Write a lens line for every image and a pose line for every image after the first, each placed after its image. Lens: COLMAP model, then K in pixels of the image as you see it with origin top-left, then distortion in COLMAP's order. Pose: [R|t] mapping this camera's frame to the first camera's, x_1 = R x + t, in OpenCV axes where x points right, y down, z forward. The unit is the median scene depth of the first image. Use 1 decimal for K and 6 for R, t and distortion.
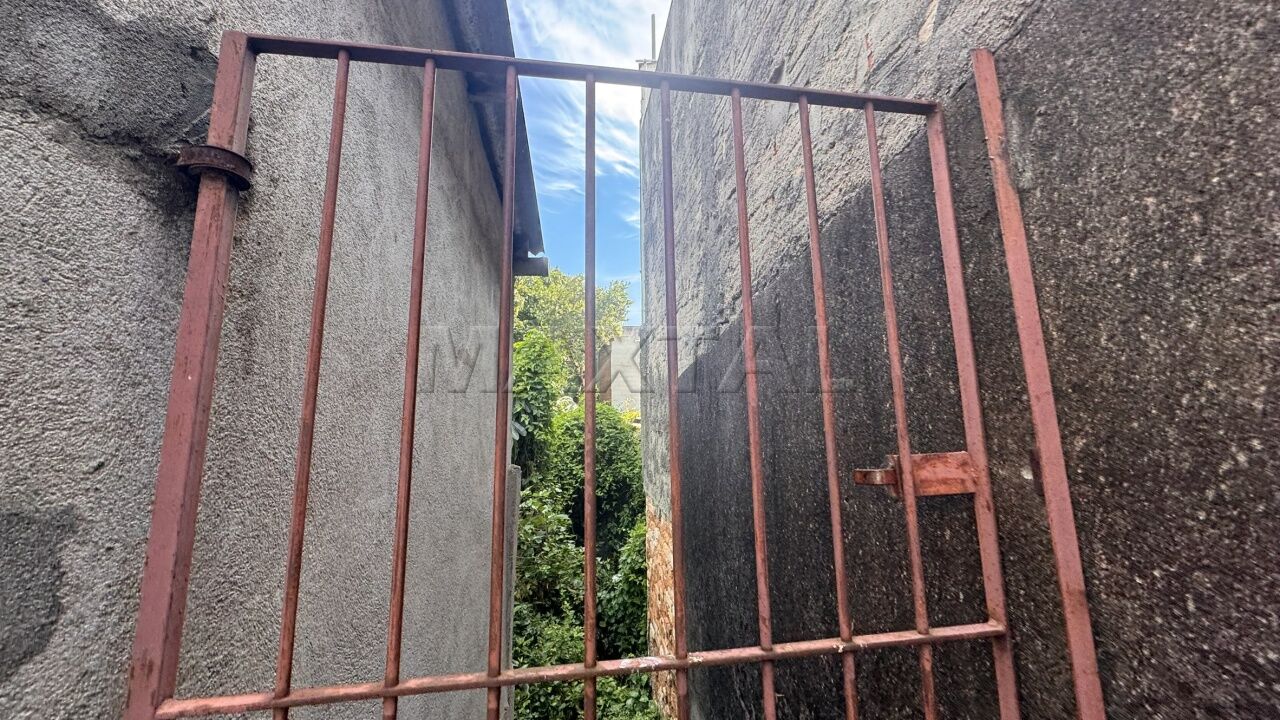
lens RADIAL K [[511.6, 0, 646.6], [0, 511.6, 357.6], [0, 0, 1]] dist [-0.004014, 0.000838]
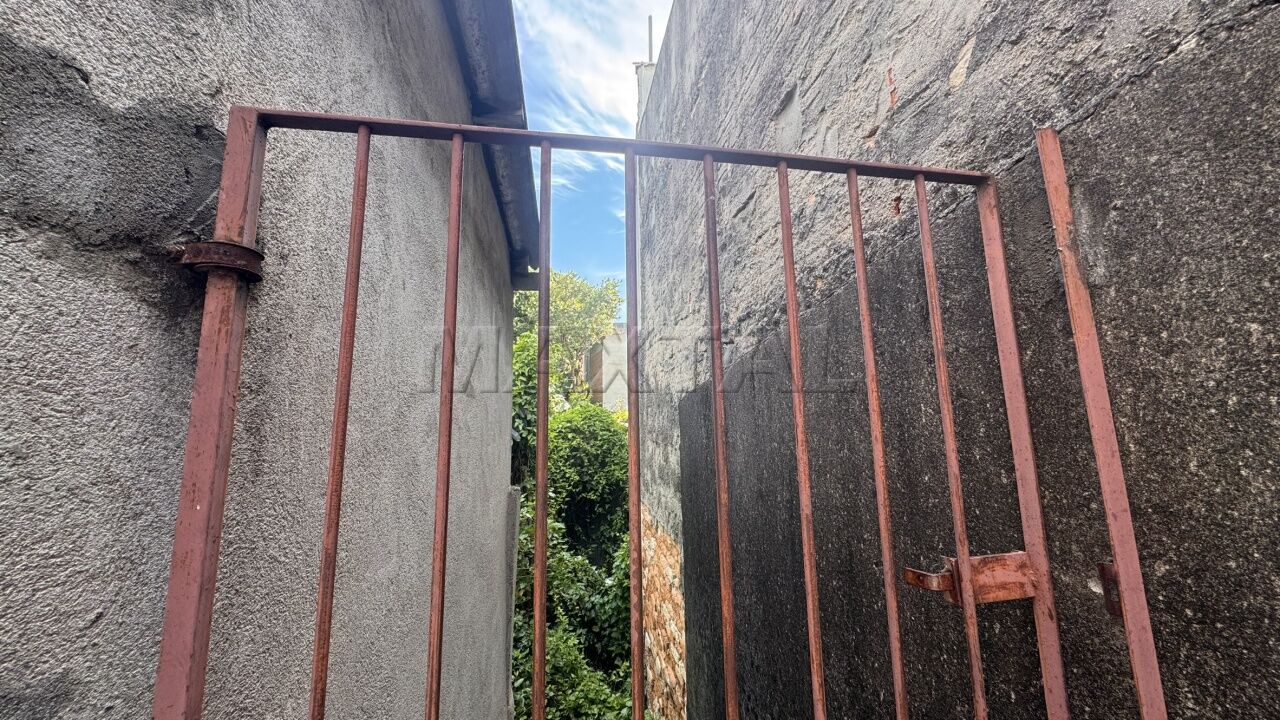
lens RADIAL K [[511.6, 0, 647.3], [0, 511.6, 356.9], [0, 0, 1]] dist [-0.004014, 0.000838]
pose [[0.999783, 0.004128, 0.020431, -0.099275], [-0.004276, 0.999965, 0.007188, -0.187762], [-0.020400, -0.007273, 0.999765, 0.069958]]
